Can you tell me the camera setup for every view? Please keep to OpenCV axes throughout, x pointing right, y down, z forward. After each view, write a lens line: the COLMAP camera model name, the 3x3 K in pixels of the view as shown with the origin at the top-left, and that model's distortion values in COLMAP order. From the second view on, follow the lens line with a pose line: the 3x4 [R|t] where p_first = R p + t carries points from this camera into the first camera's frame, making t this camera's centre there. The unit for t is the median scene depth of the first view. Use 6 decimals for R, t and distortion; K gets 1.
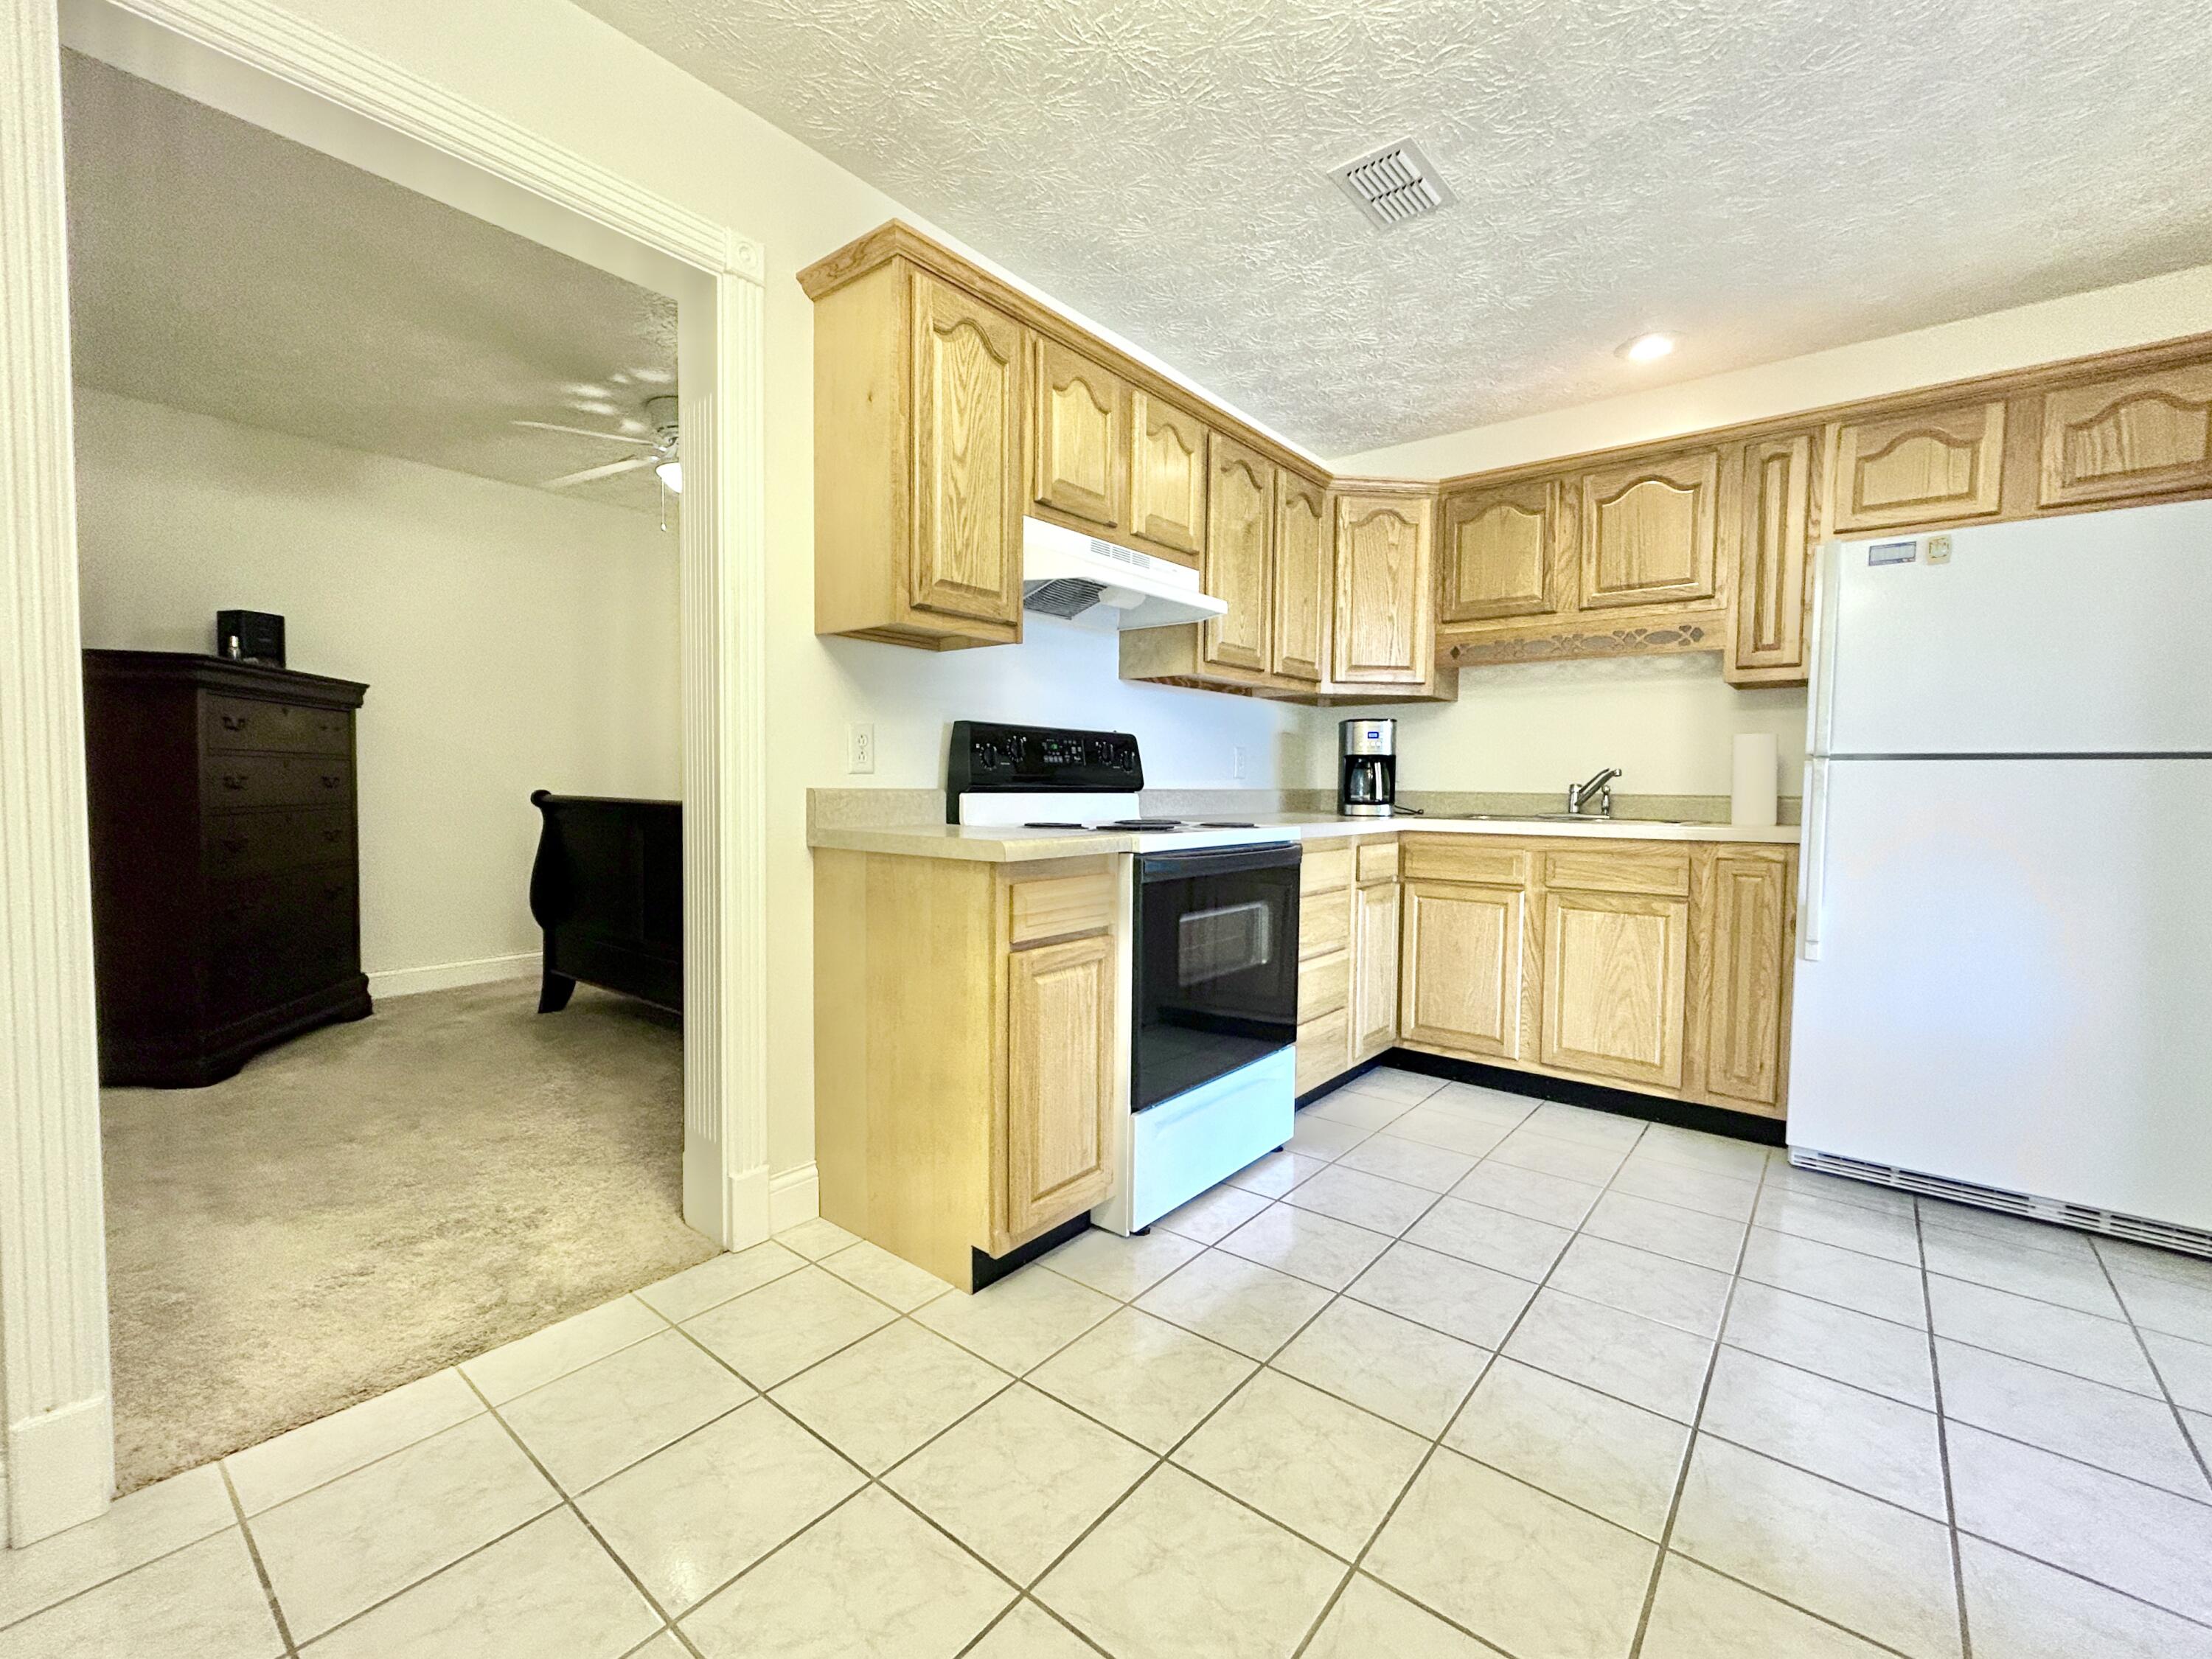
lens RADIAL K [[932.2, 0, 1110.2], [0, 932.2, 831.2], [0, 0, 1]] dist [-0.008089, 0.000442]
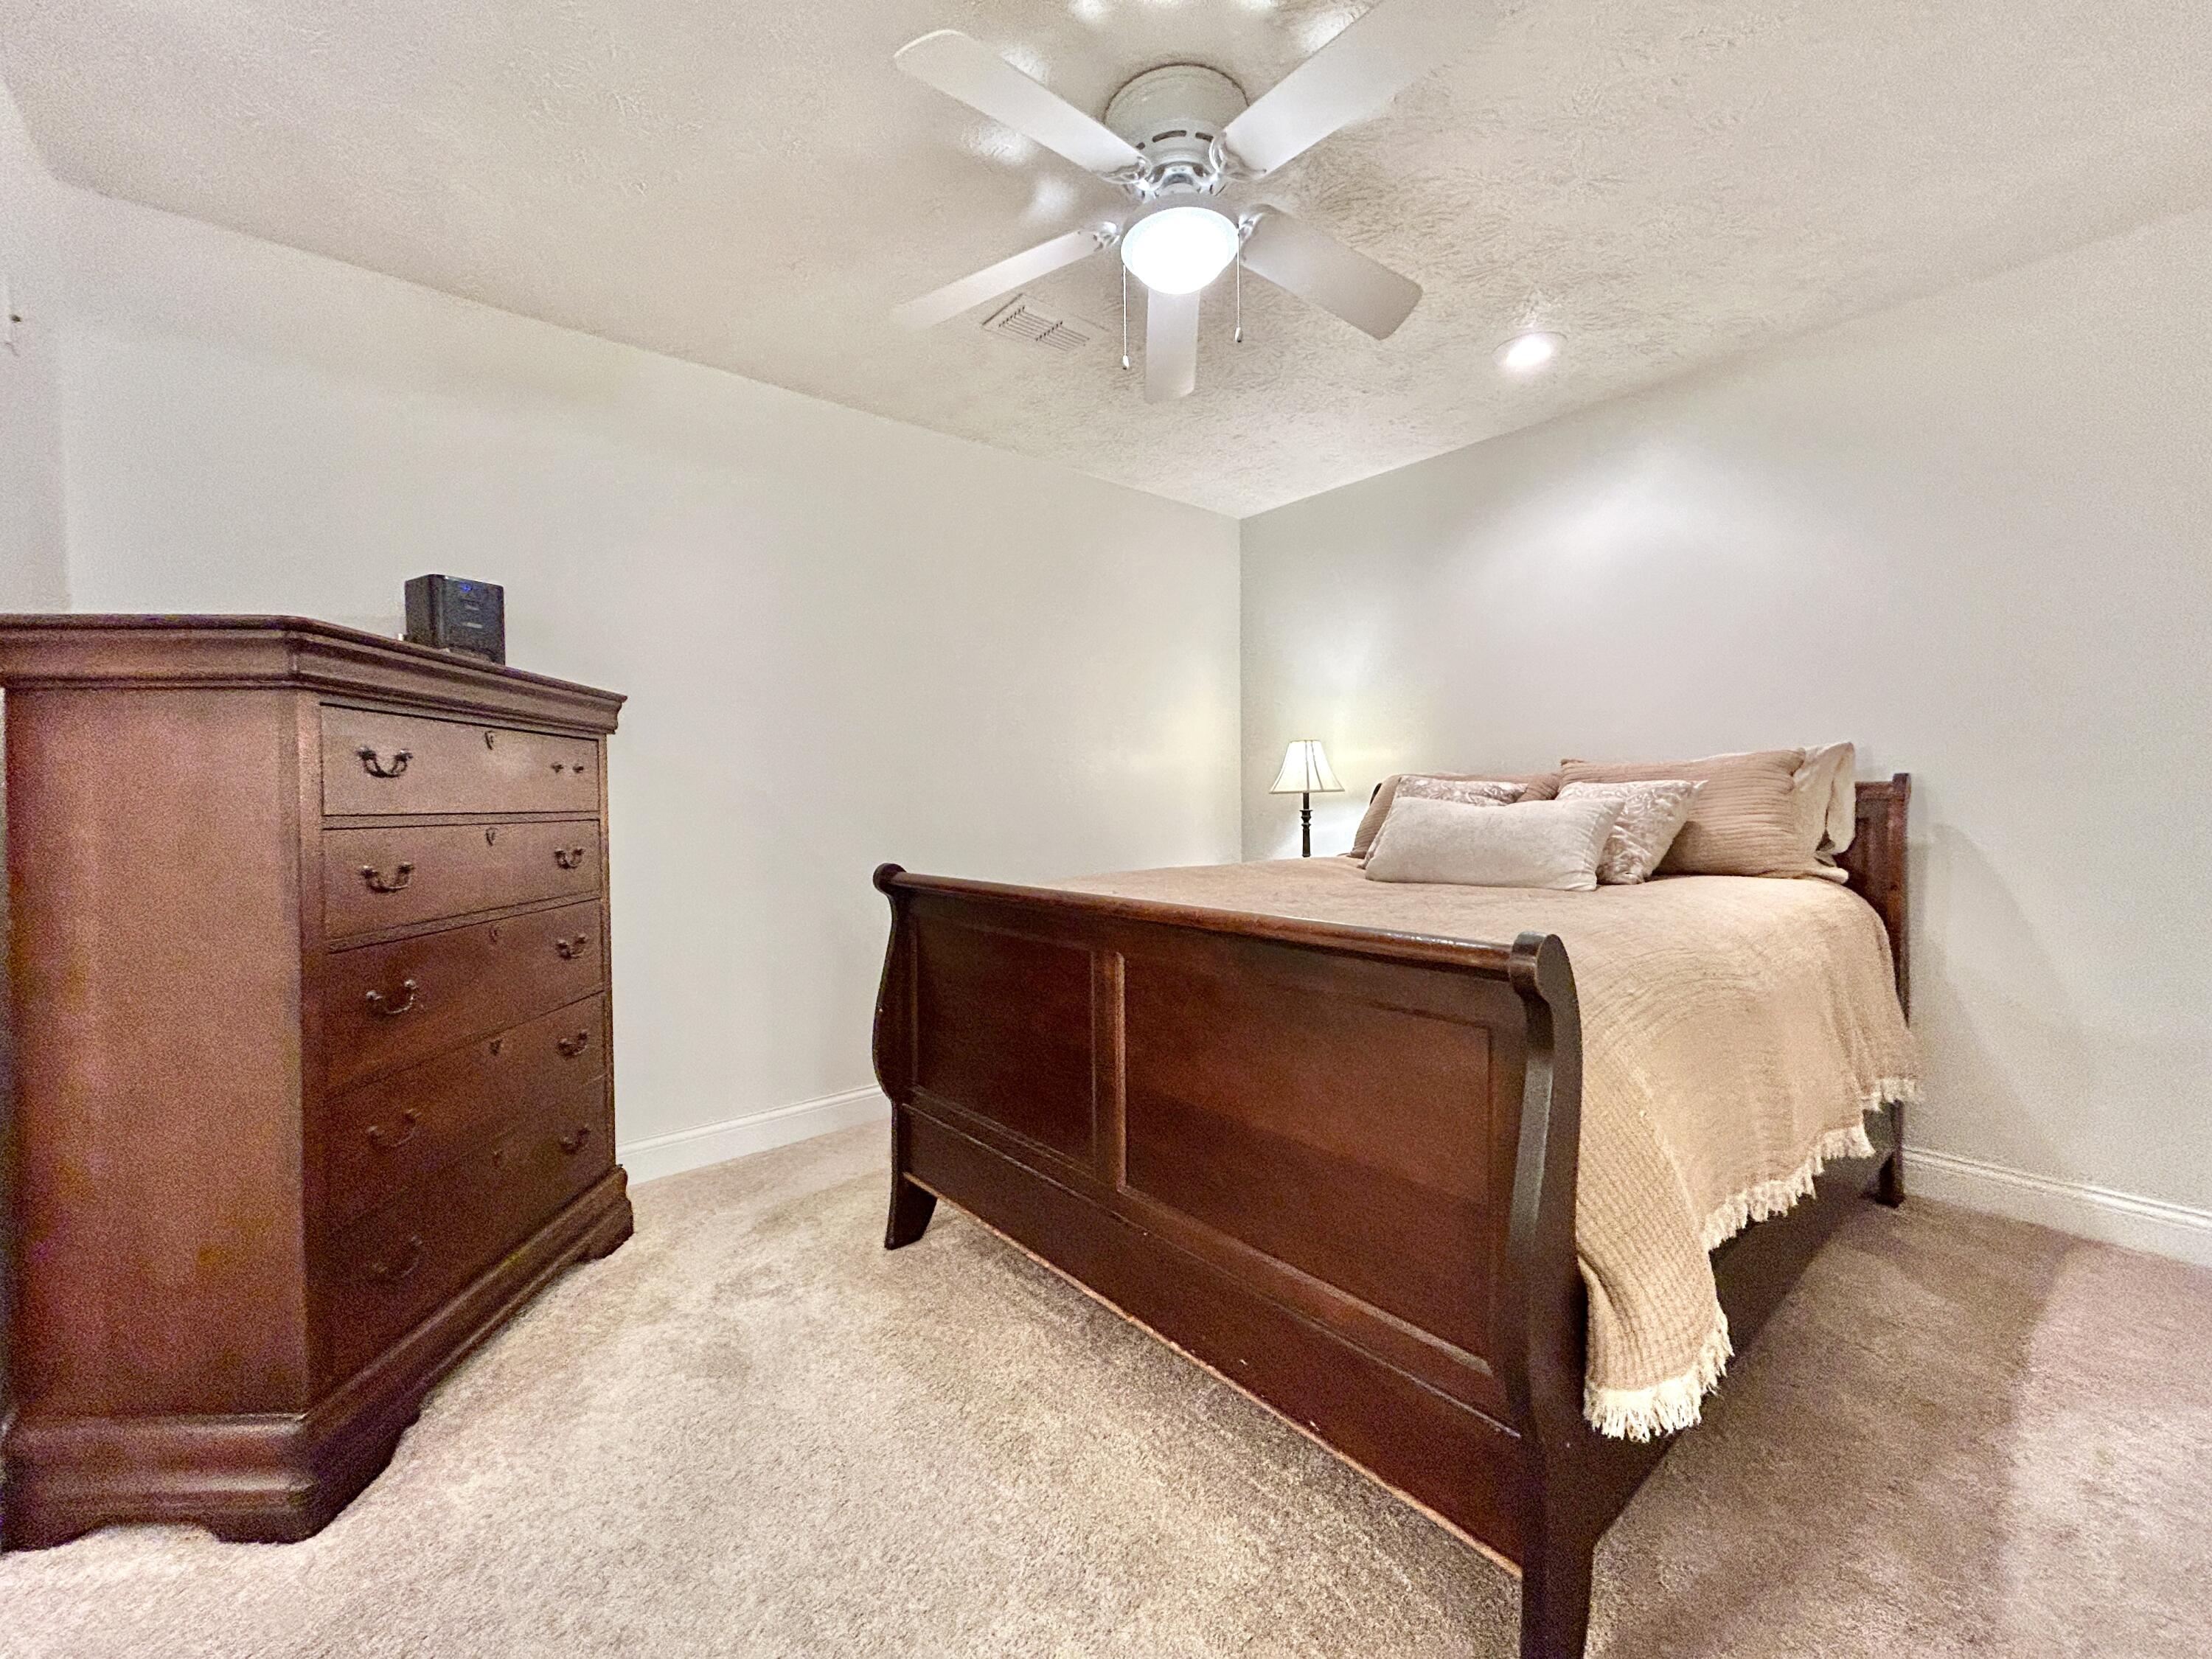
lens RADIAL K [[895.8, 0, 1097.5], [0, 895.8, 821.9], [0, 0, 1]] dist [-0.000501, 0.001652]
pose [[0.977525, -0.017565, -0.210087, -0.468662], [0.010827, 0.999391, -0.033178, -0.064930], [0.210541, 0.030158, 0.977120, 0.613058]]
